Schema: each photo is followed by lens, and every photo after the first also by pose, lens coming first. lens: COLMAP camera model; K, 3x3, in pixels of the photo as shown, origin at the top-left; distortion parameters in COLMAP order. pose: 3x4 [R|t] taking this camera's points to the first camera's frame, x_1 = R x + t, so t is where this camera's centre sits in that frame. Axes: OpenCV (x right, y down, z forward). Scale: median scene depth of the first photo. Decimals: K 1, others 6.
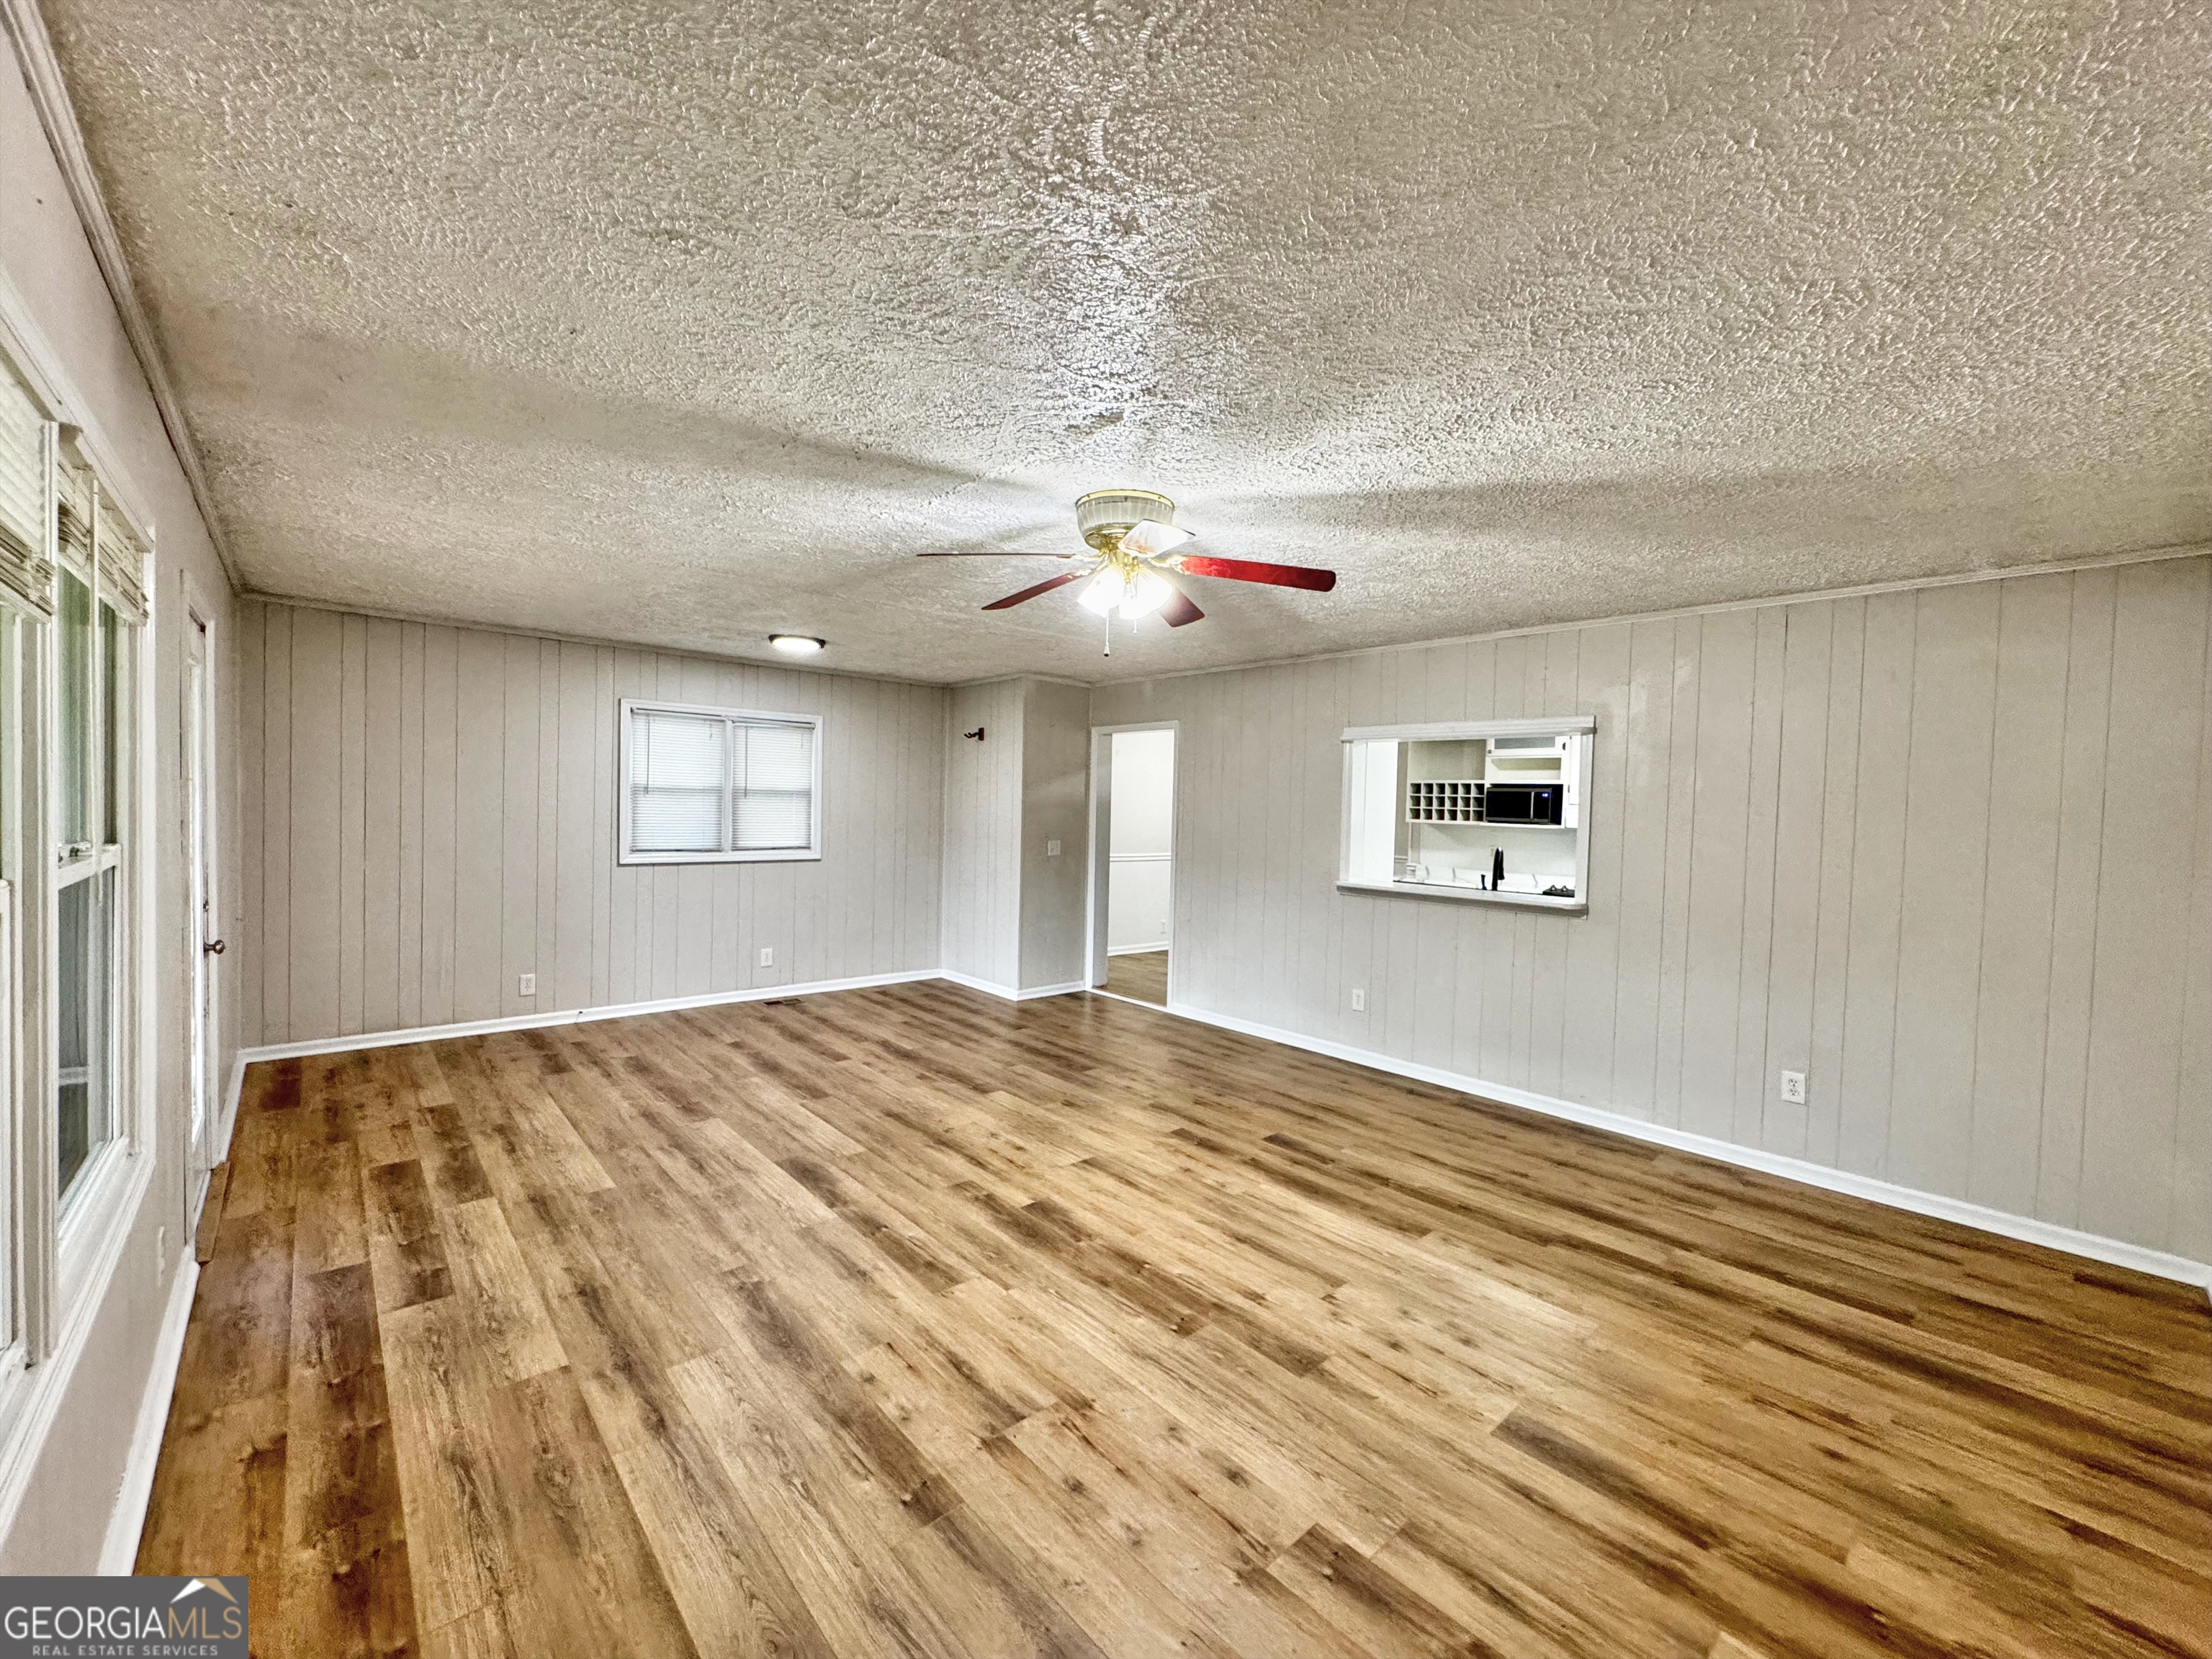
lens RADIAL K [[885.3, 0, 1103.9], [0, 885.3, 824.7], [0, 0, 1]] dist [-0.006743, 0.000740]
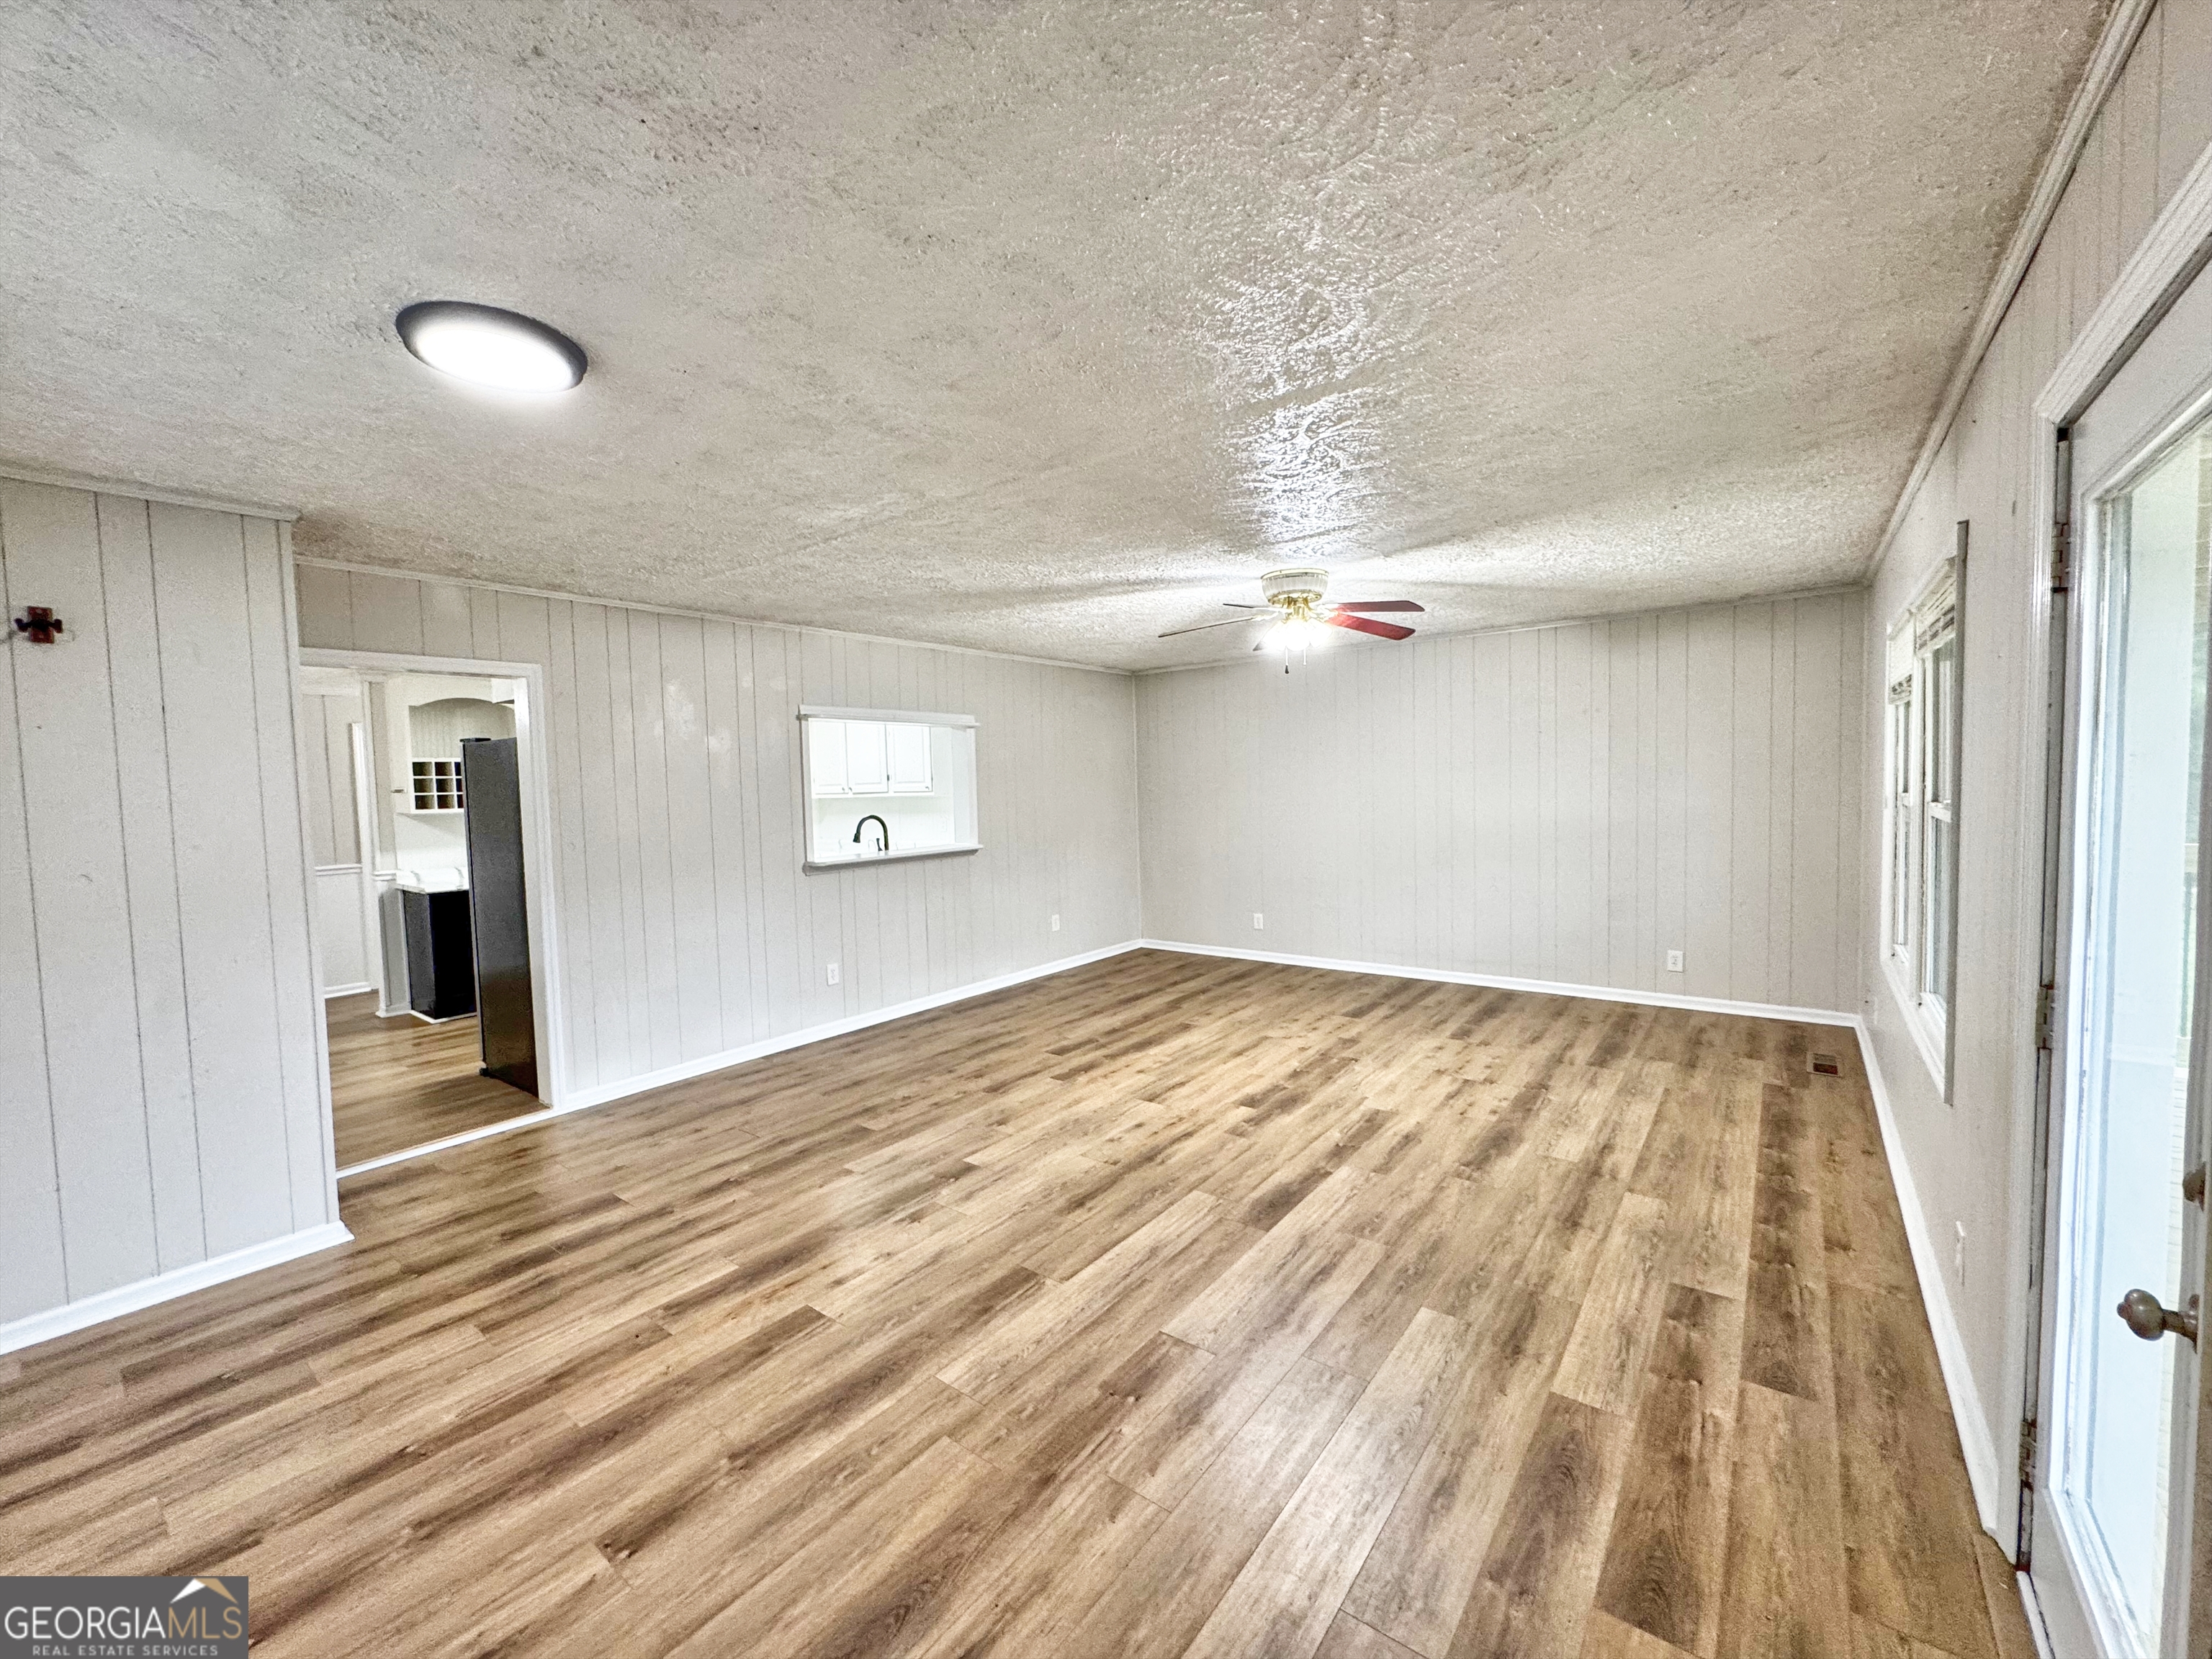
lens RADIAL K [[885.3, 0, 1103.9], [0, 885.3, 827.3], [0, 0, 1]] dist [-0.006743, 0.000740]
pose [[-0.180554, -0.075519, 0.980662, -1.202353], [0.046878, 0.995254, 0.085273, -0.068812], [-0.982447, 0.061368, -0.176157, 1.369057]]
